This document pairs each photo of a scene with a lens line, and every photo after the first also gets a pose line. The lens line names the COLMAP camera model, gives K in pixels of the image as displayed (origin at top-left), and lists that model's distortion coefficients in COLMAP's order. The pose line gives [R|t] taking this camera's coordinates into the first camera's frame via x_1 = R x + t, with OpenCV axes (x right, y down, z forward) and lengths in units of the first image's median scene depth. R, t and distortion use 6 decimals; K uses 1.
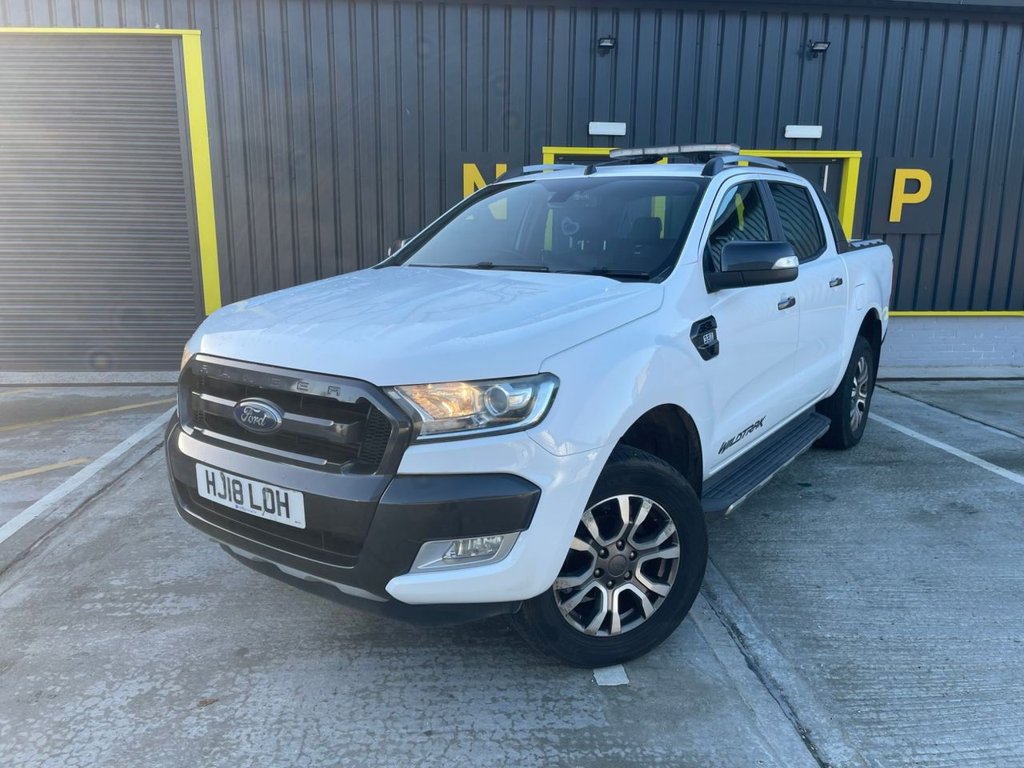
lens RADIAL K [[804.3, 0, 504.9], [0, 804.3, 389.0], [0, 0, 1]] dist [0.061320, -0.068007]
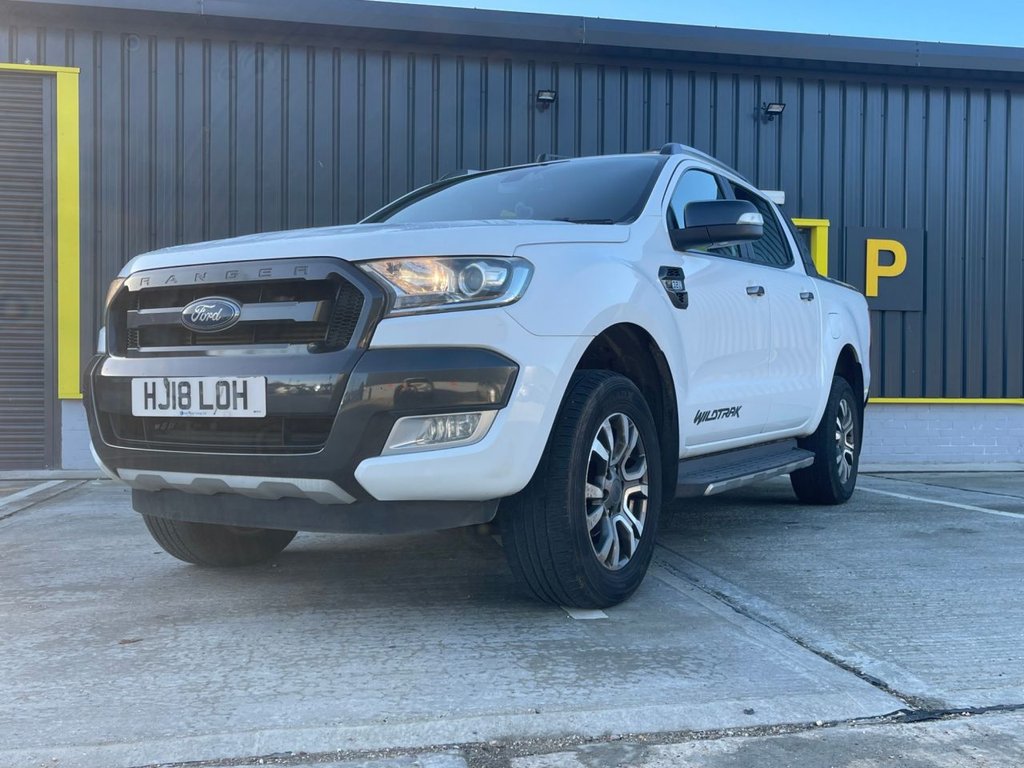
lens RADIAL K [[1049.6, 0, 526.5], [0, 1049.6, 374.2], [0, 0, 1]] dist [0.073256, -0.086293]
pose [[0.993888, -0.000444, 0.110388, -0.071585], [0.023923, 0.977093, -0.211463, 0.338067], [-0.107765, 0.212811, 0.971132, -0.192350]]
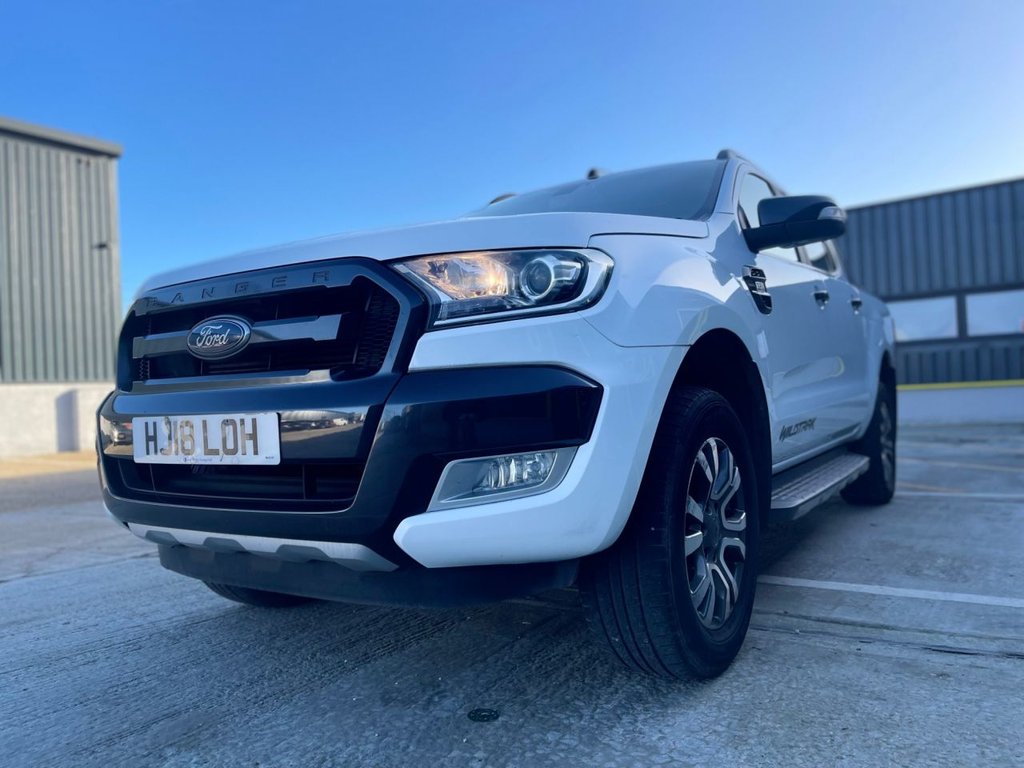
lens RADIAL K [[801.7, 0, 513.3], [0, 801.7, 384.3], [0, 0, 1]] dist [0.006499, 0.001071]
pose [[0.997712, -0.036137, 0.057138, -0.066712], [0.047700, 0.975193, -0.216155, 0.233416], [-0.047910, 0.218386, 0.974686, 0.238498]]
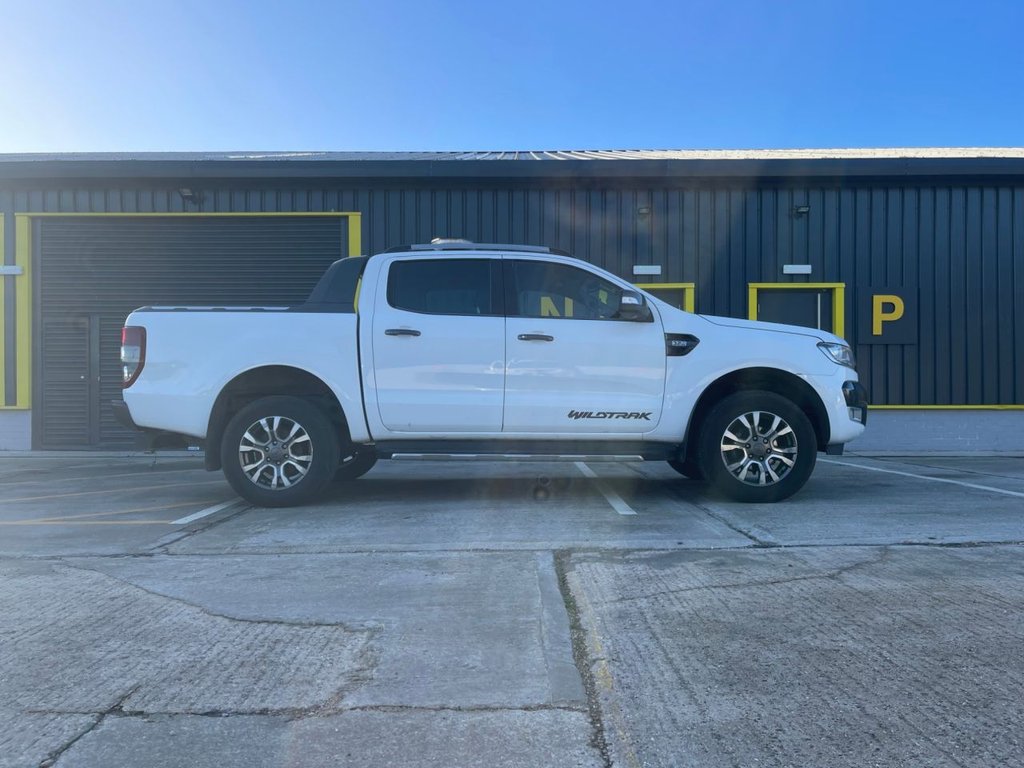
lens RADIAL K [[809.4, 0, 496.6], [0, 809.4, 383.2], [0, 0, 1]] dist [0.027101, -0.003824]
pose [[0.995278, -0.010997, -0.096443, 0.012703], [-0.010644, 0.975206, -0.221042, 0.474788], [0.096483, 0.221025, 0.970484, -0.856543]]
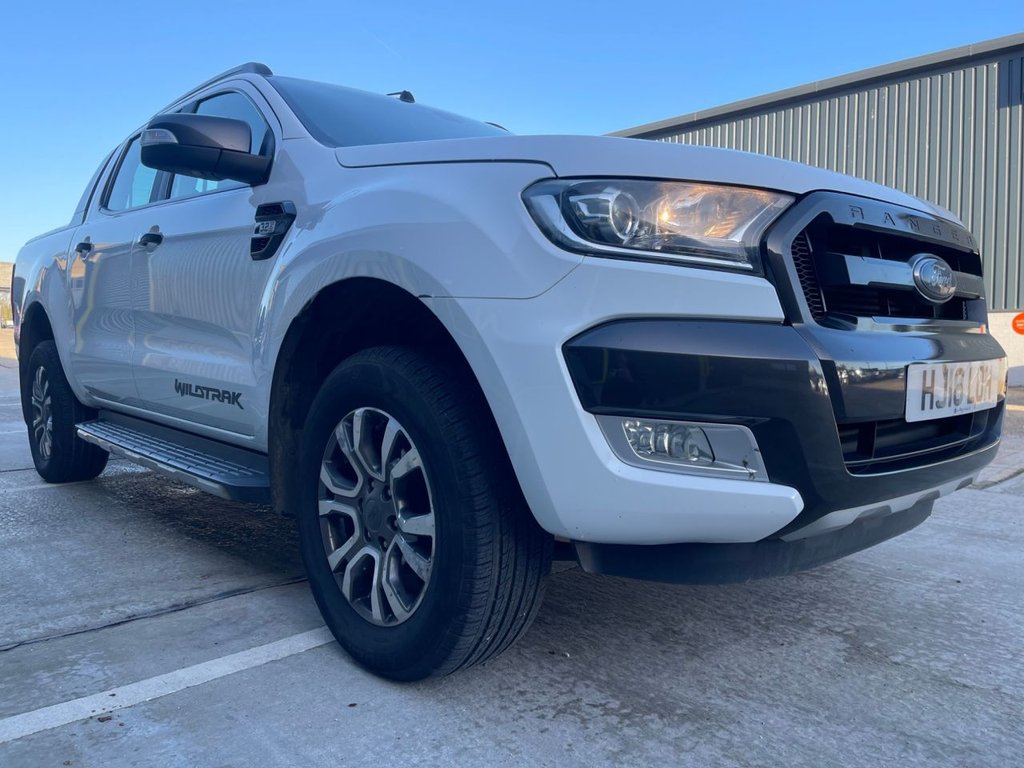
lens RADIAL K [[805.9, 0, 512.0], [0, 805.9, 384.0], [0, 0, 1]] dist [0.038964, -0.005048]
pose [[0.984988, 0.001268, 0.172621, 0.325217], [0.025017, 0.988368, -0.150008, 0.262681], [-0.170803, 0.152075, 0.973499, 0.083186]]
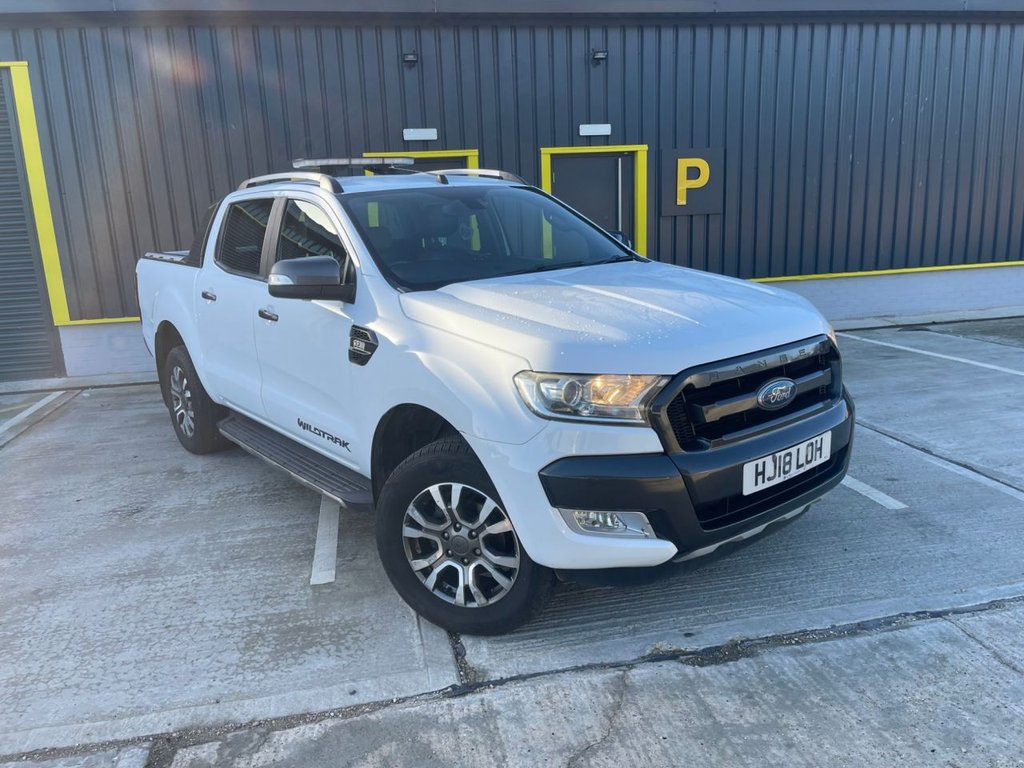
lens RADIAL K [[812.7, 0, 509.2], [0, 812.7, 380.5], [0, 0, 1]] dist [0.083965, -0.123510]
pose [[0.992796, -0.072874, 0.095112, 0.329774], [0.072253, 0.997337, 0.009962, 0.037522], [-0.095584, -0.003019, 0.995417, -0.374118]]
